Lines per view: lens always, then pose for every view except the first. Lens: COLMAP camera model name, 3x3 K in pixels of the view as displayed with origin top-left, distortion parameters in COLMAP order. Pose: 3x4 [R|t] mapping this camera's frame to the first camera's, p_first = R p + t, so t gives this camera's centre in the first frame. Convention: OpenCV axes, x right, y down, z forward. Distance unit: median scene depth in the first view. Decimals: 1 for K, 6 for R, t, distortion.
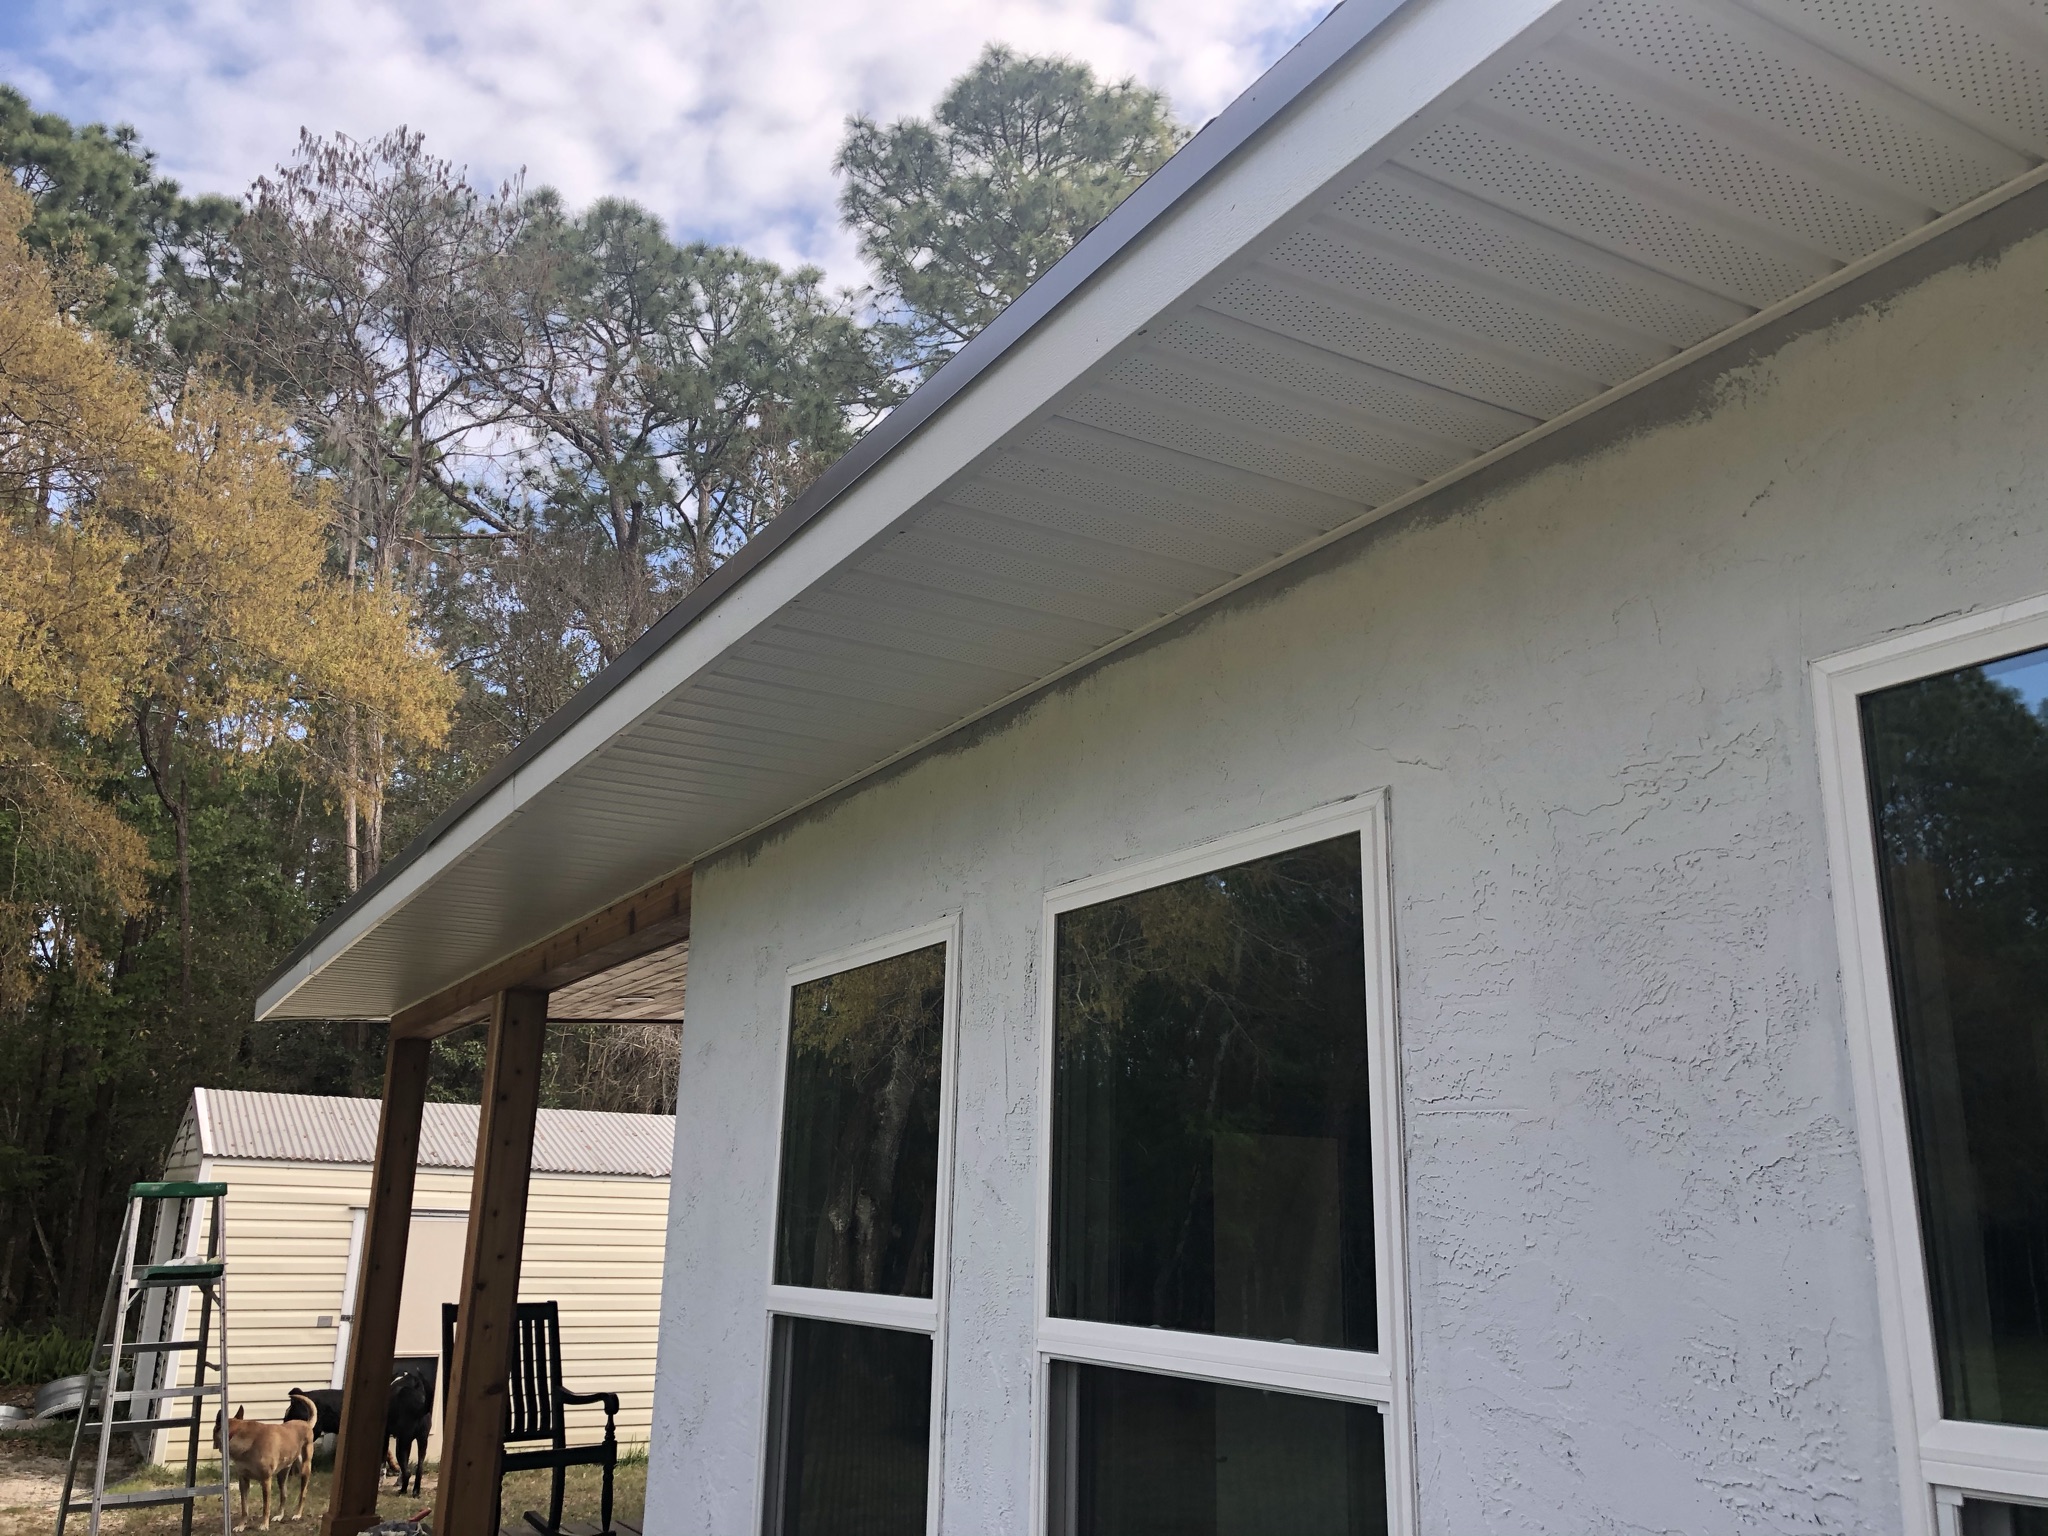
lens RADIAL K [[1665.3, 0, 1033.7], [0, 1665.3, 768.0], [0, 0, 1]] dist [0.043905, -0.046354]
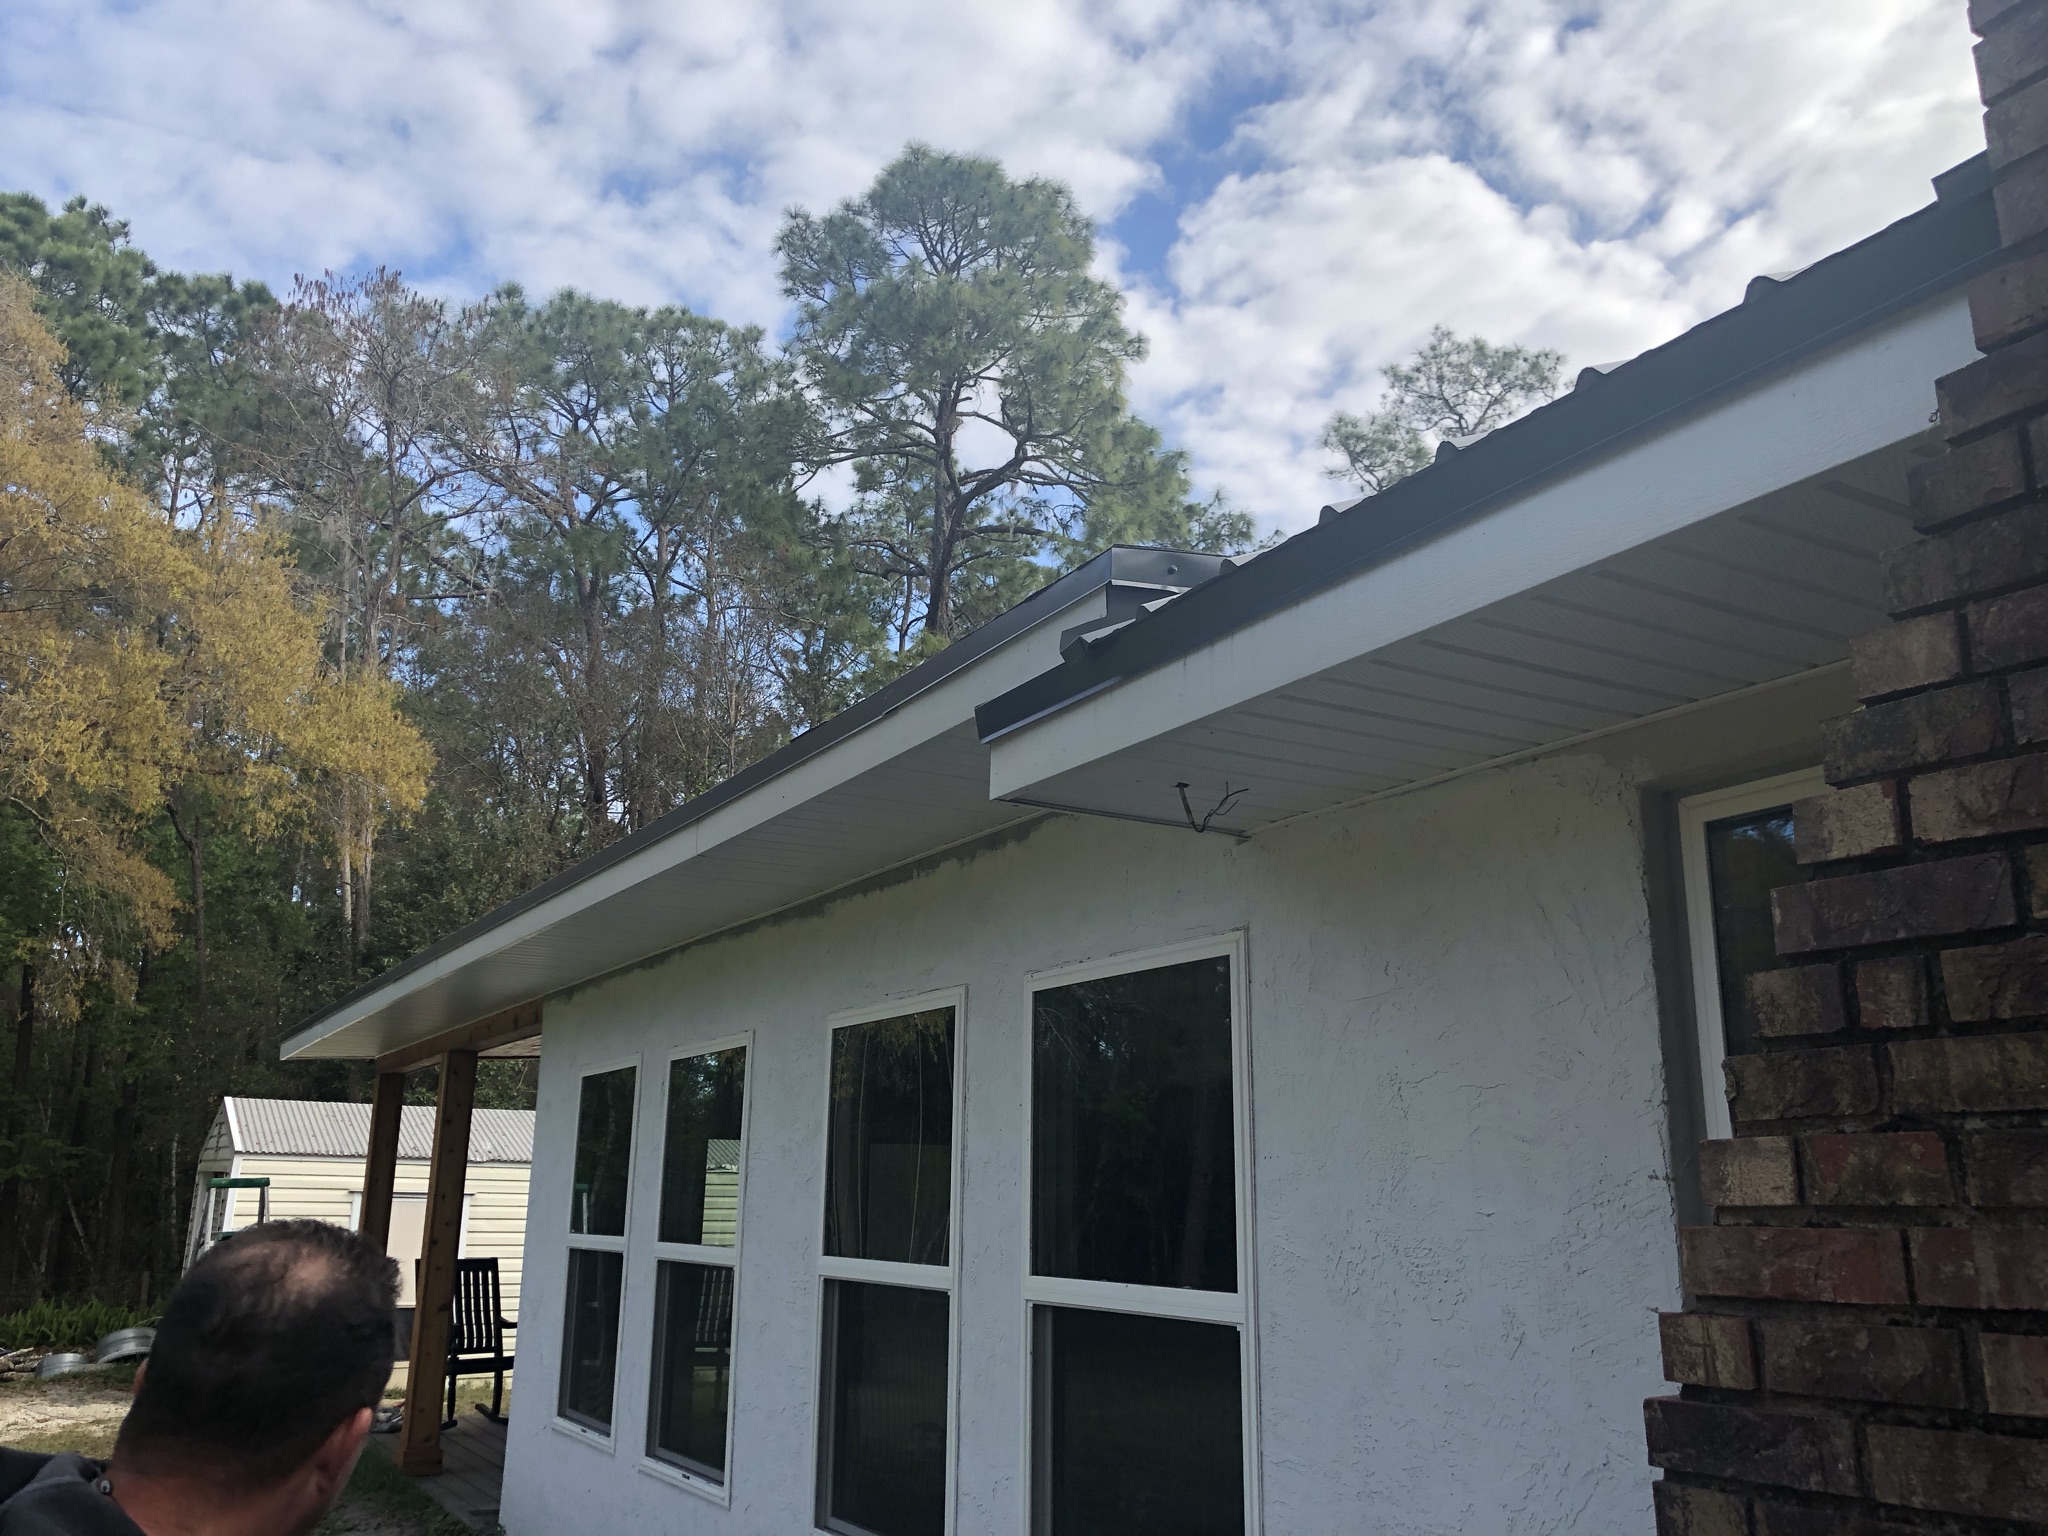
lens RADIAL K [[1665.3, 0, 1016.6], [0, 1665.3, 770.2], [0, 0, 1]] dist [0.043905, -0.046354]
pose [[0.999957, -0.007750, -0.005013, 0.074944], [0.007819, 0.999874, 0.013826, -0.049714], [0.004906, -0.013865, 0.999892, -0.185139]]
